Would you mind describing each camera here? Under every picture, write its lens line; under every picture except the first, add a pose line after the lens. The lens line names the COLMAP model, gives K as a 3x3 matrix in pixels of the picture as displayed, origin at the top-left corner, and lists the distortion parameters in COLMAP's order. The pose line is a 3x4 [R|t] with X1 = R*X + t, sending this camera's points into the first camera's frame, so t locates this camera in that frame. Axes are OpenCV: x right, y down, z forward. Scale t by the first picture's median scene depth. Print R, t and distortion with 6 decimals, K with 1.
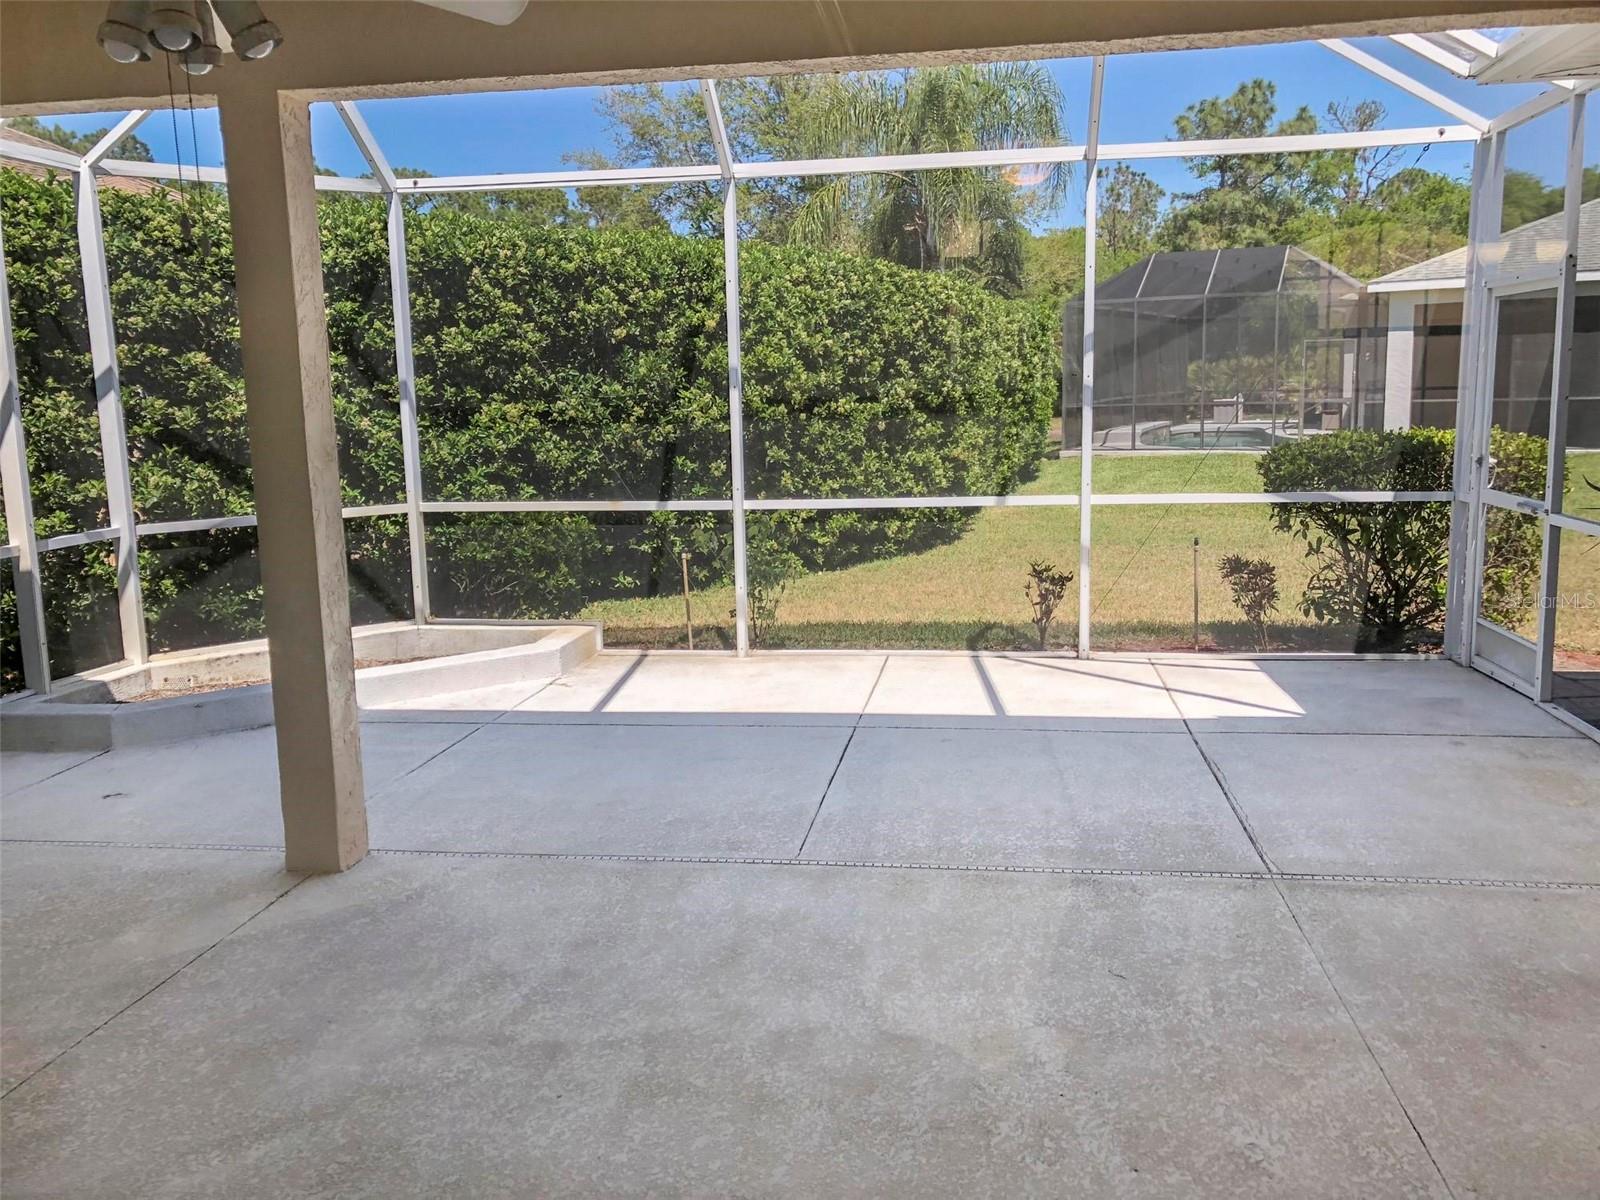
lens RADIAL K [[1324.6, 0, 787.9], [0, 1324.6, 592.7], [0, 0, 1]] dist [0.035810, -0.005797]
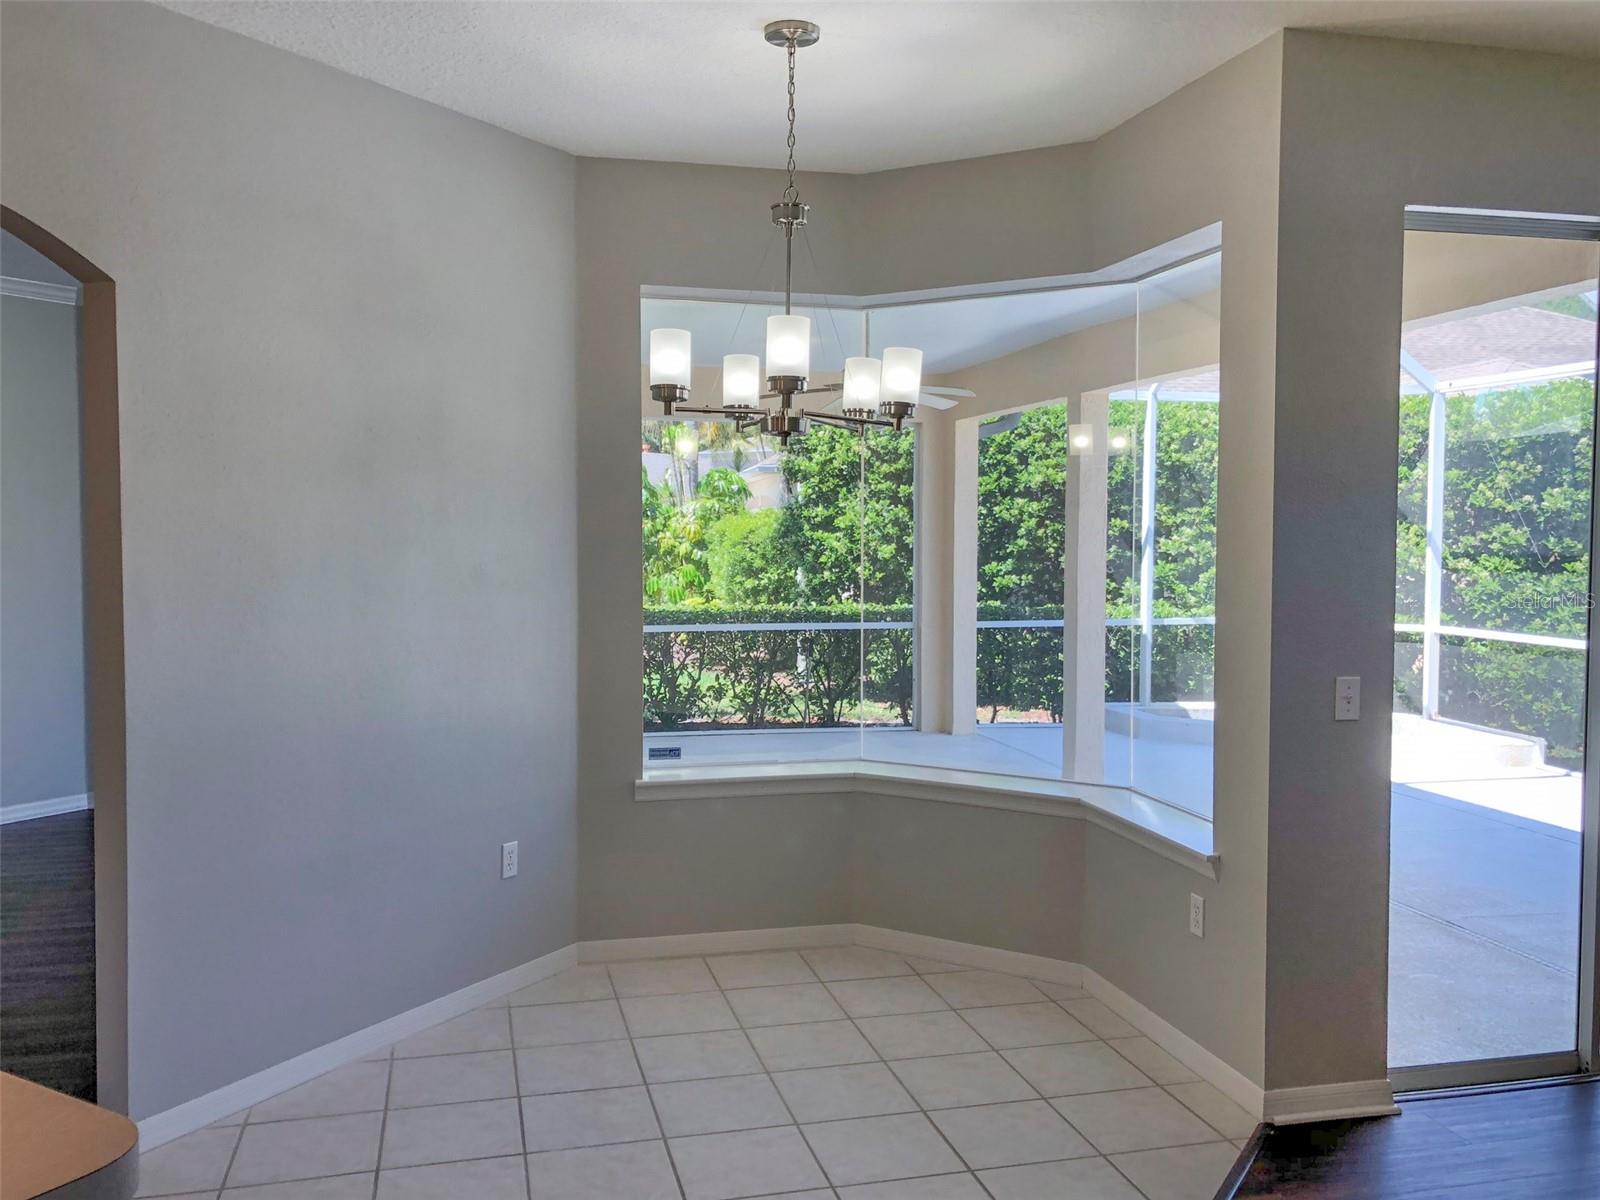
lens RADIAL K [[1375.4, 0, 799.8], [0, 1375.4, 590.9], [0, 0, 1]] dist [0.012562, -0.000477]
pose [[0.386504, 0.071148, -0.919540, 0.617116], [-0.163332, 0.986541, 0.007680, -0.008772], [0.907710, 0.147222, 0.392922, -0.079760]]
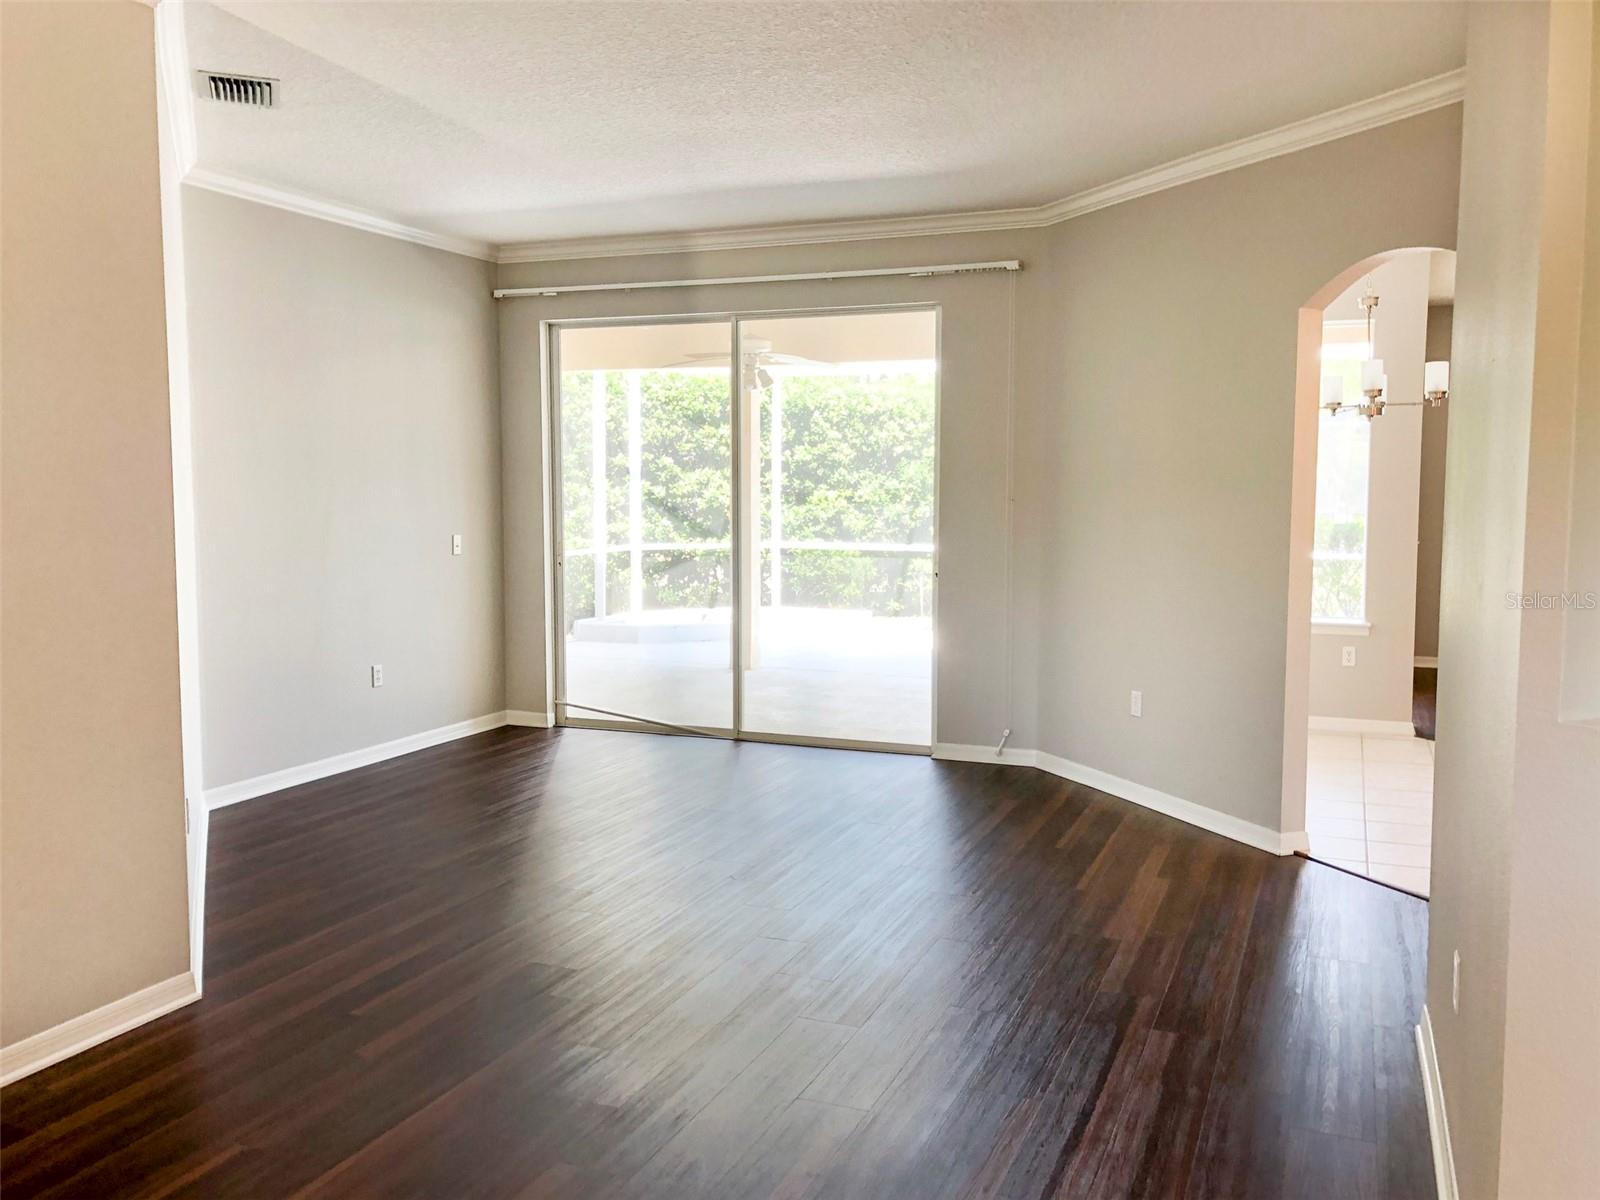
lens RADIAL K [[1428.8, 0, 800.0], [0, 1428.8, 600.0], [0, 0, 1]] dist [0.422867, -0.001349]
pose [[0.973154, 0.050550, -0.224537, 0.173842], [-0.066149, 0.995851, -0.062496, 0.115444], [0.220446, 0.075671, 0.972460, -0.790888]]
